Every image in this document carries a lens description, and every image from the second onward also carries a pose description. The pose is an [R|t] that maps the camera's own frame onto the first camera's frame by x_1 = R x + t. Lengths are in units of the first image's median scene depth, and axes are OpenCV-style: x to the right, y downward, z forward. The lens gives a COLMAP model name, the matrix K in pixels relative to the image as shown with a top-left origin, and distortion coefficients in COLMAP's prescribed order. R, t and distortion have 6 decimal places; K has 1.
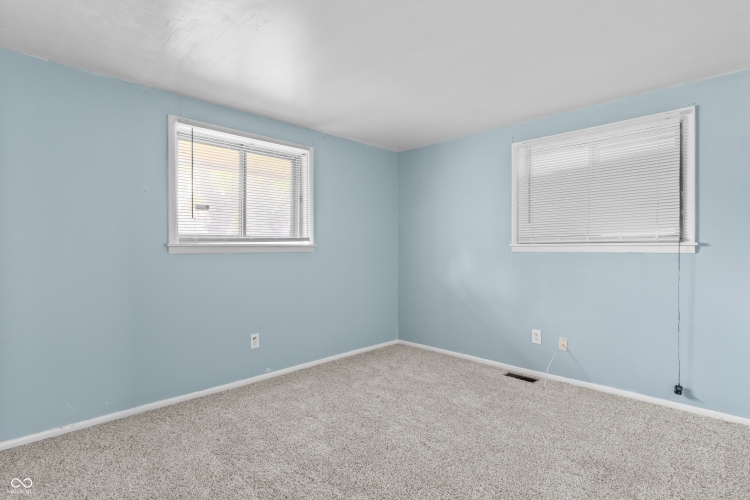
lens RADIAL K [[382.0, 0, 367.9], [0, 382.0, 245.9], [0, 0, 1]] dist [-0.000686, -0.000669]
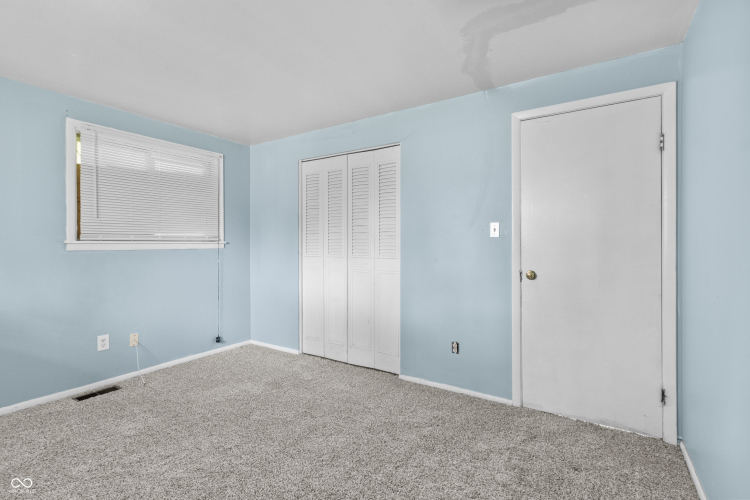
lens RADIAL K [[343.6, 0, 374.6], [0, 343.6, 245.0], [0, 0, 1]] dist [0.003369, 0.000574]
pose [[-0.214681, 0.002618, 0.976681, -0.547837], [0.003523, 0.999992, -0.001906, 0.008223], [-0.976678, 0.003032, -0.214688, 0.588992]]
